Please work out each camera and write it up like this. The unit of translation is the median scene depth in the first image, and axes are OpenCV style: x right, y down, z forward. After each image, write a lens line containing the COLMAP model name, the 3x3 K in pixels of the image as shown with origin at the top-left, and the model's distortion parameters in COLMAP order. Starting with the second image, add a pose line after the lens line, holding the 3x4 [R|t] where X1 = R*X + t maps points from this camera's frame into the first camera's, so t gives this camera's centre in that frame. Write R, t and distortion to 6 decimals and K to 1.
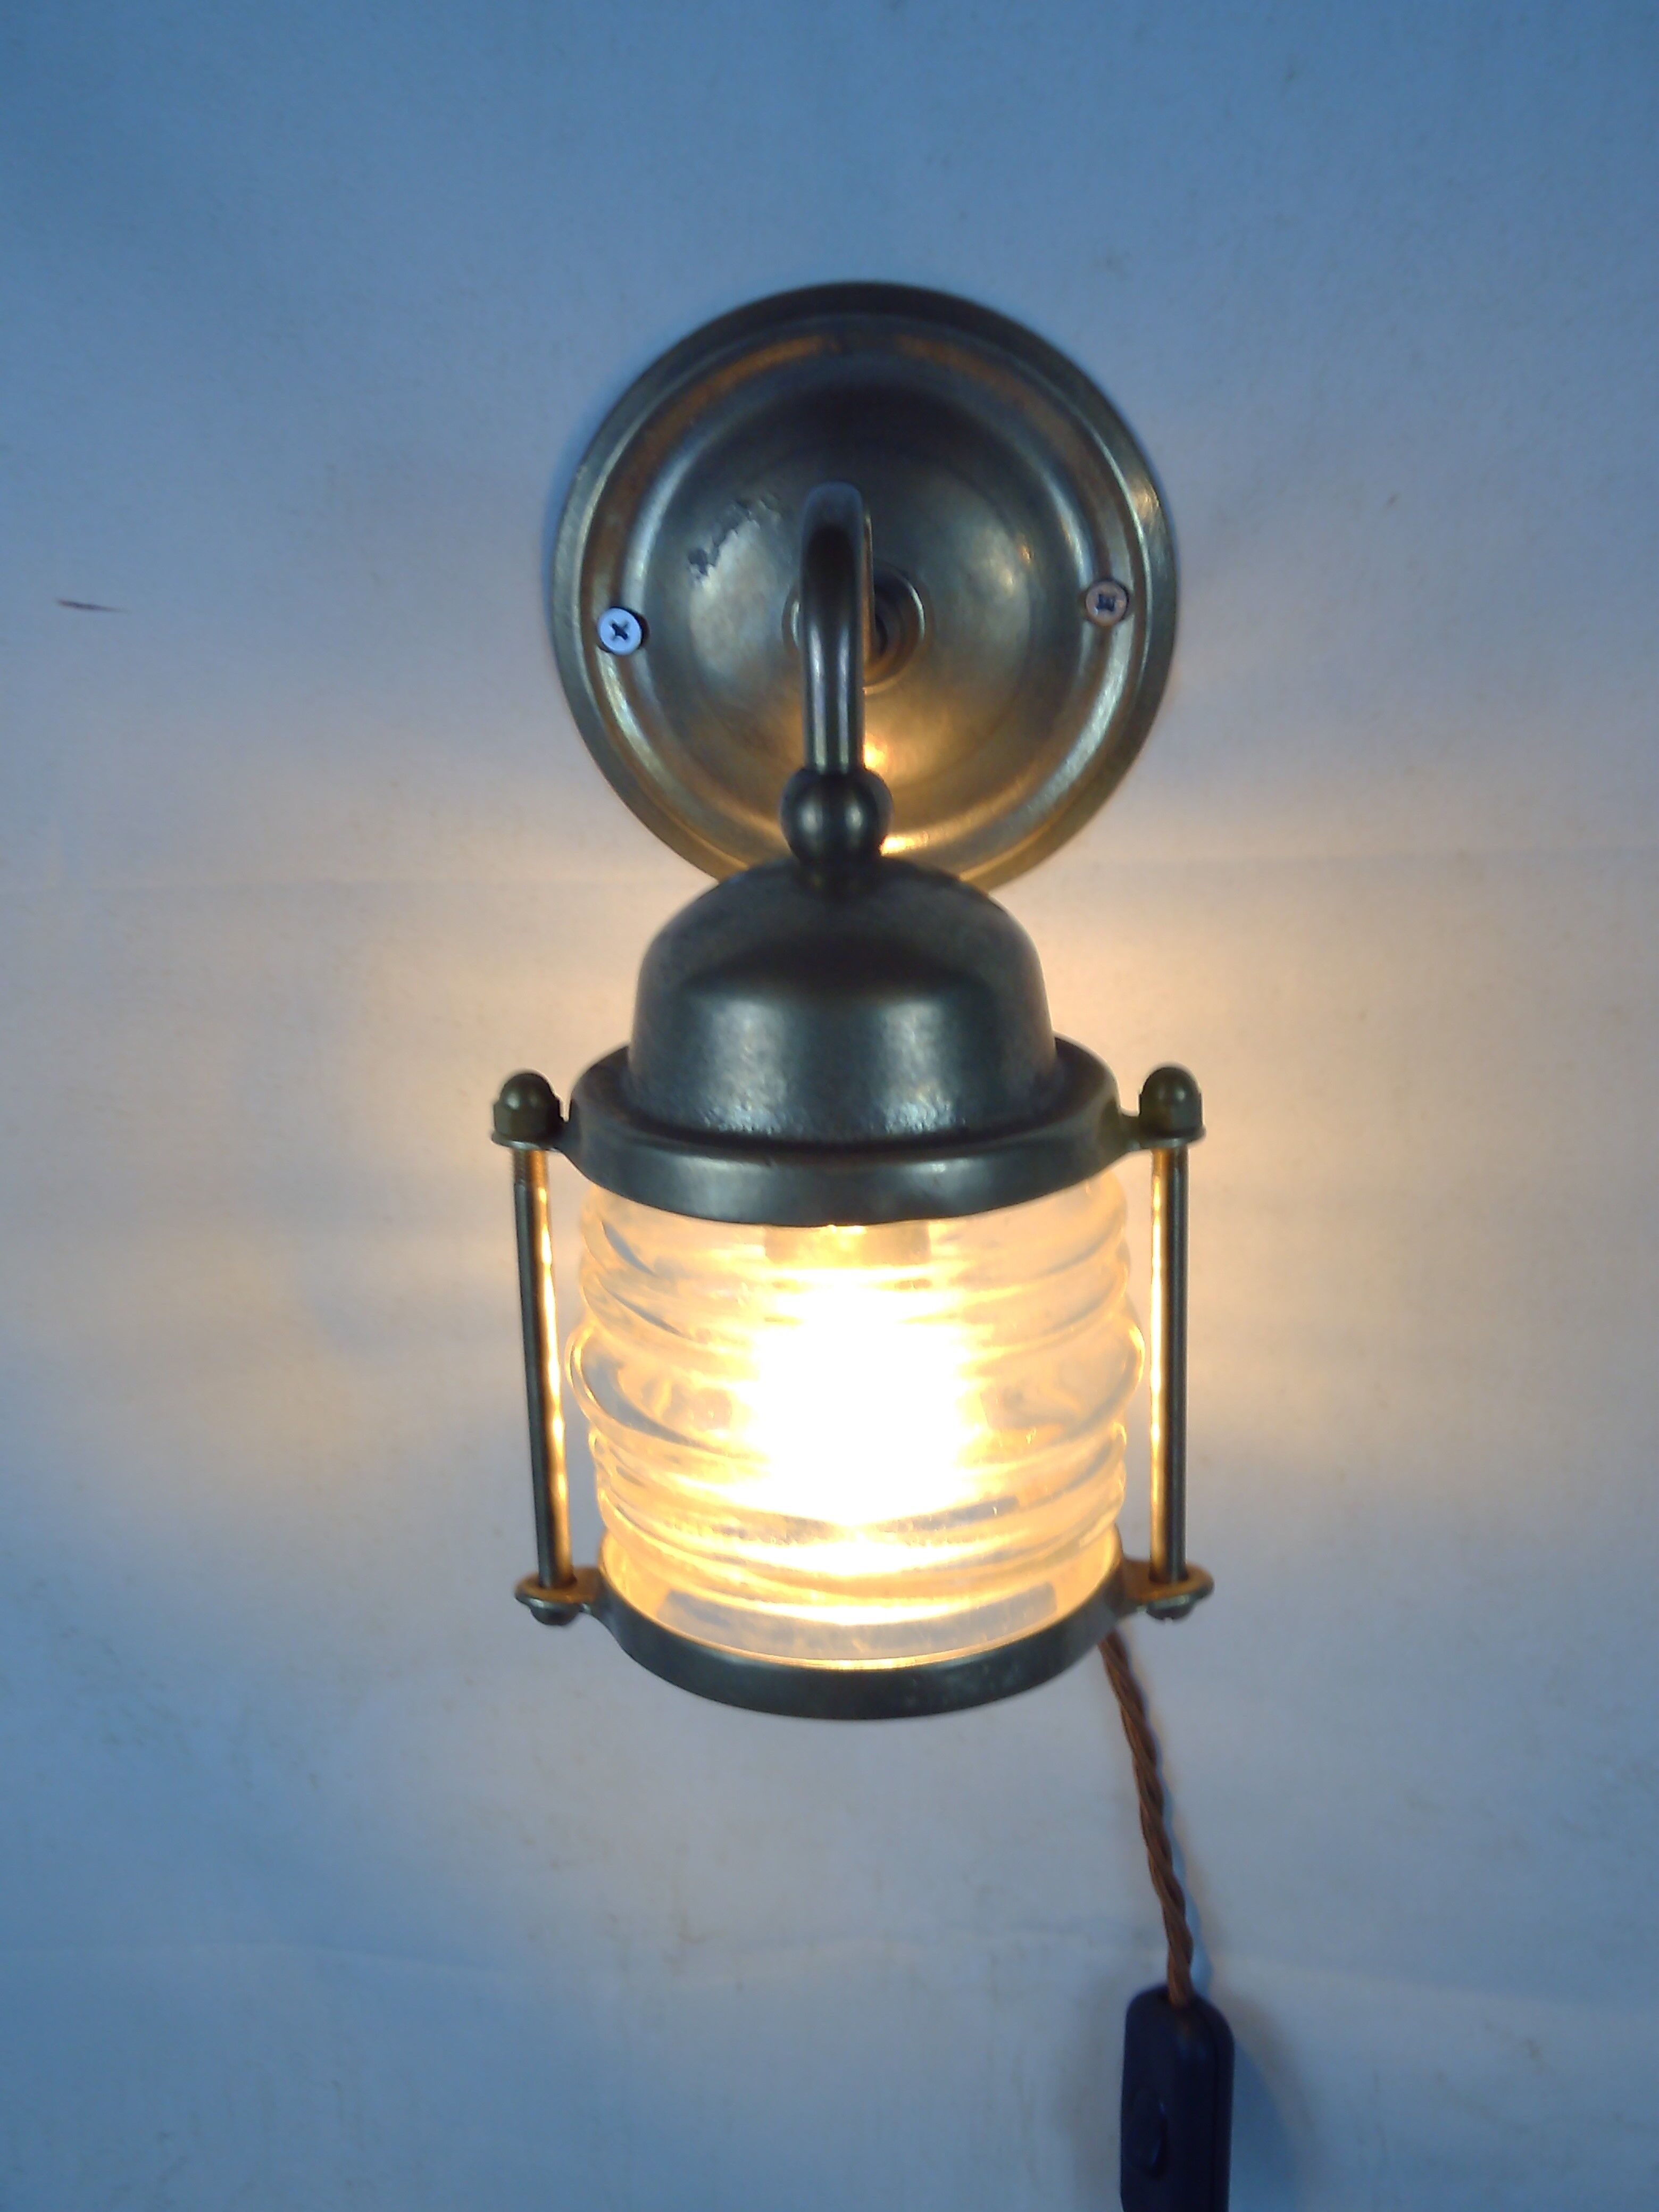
lens RADIAL K [[2679.6, 0, 839.9], [0, 2679.6, 1104.5], [0, 0, 1]] dist [0.045404, 0.000000]
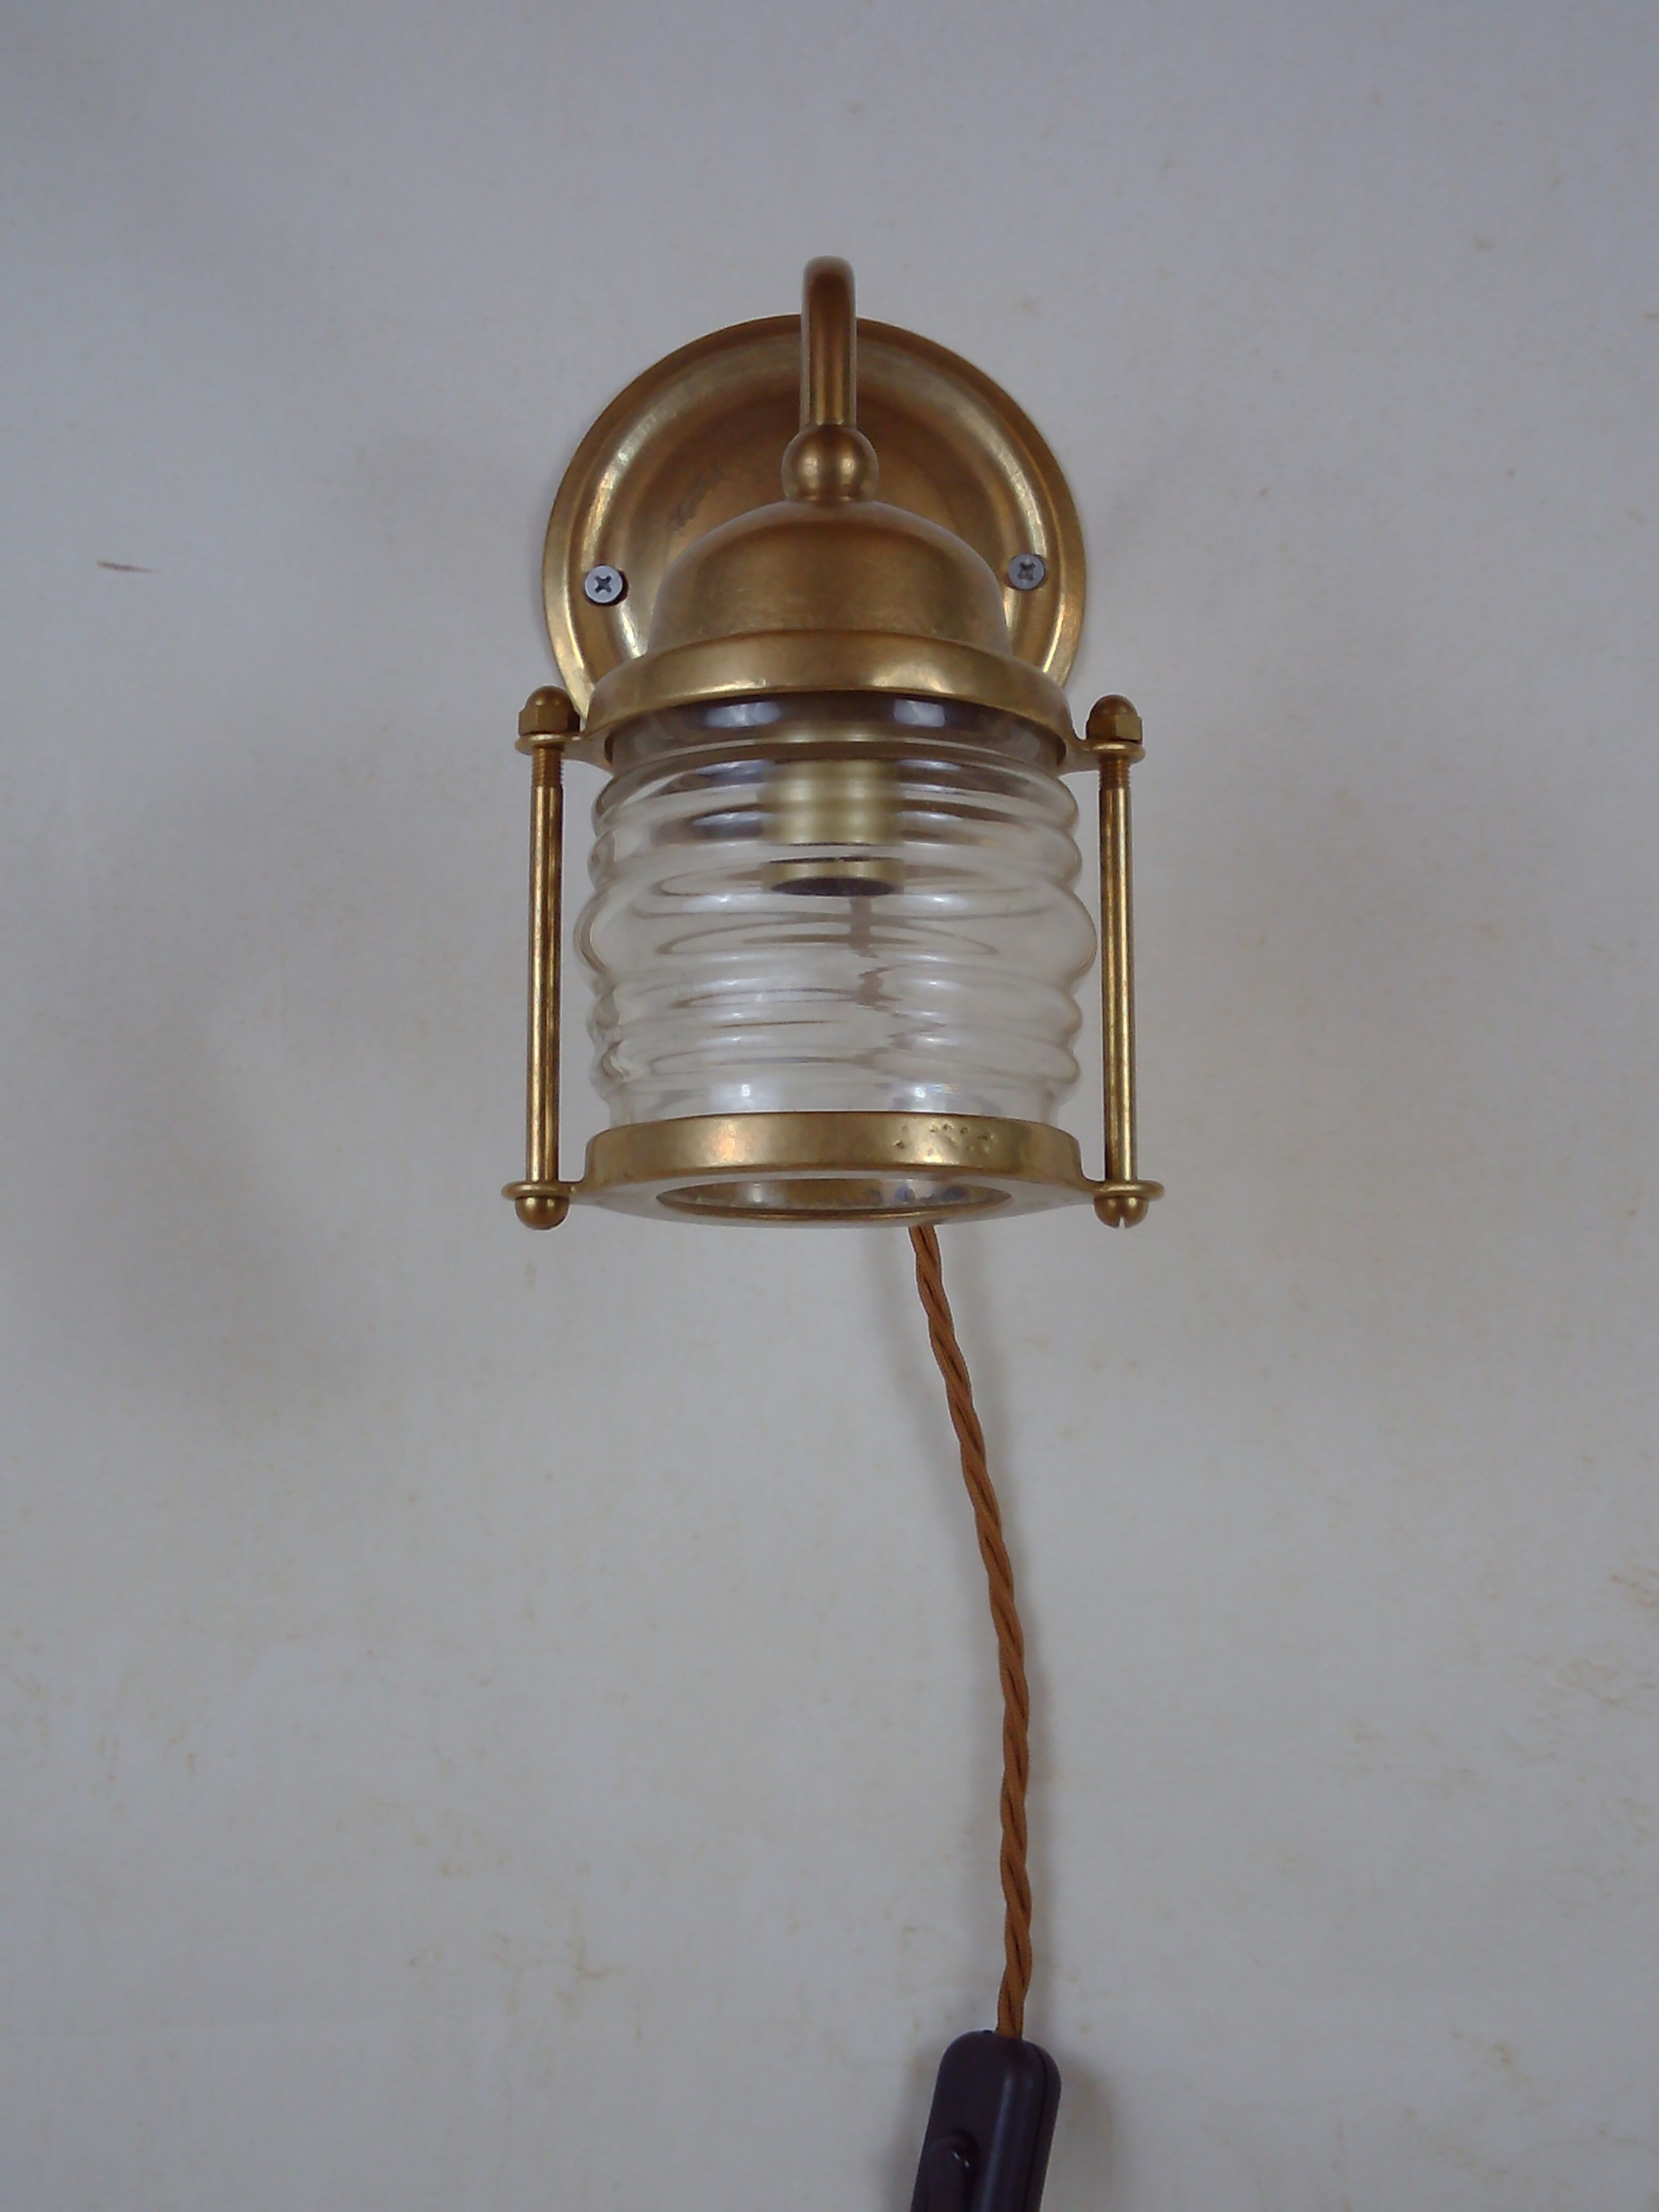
lens RADIAL K [[3011.1, 0, 833.9], [0, 3011.1, 1092.5], [0, 0, 1]] dist [0.088603, 0.000000]
pose [[0.996573, 0.037703, 0.073623, -0.070714], [-0.001825, 0.899879, -0.436135, 0.580803], [-0.082695, 0.434506, 0.896865, -0.068879]]
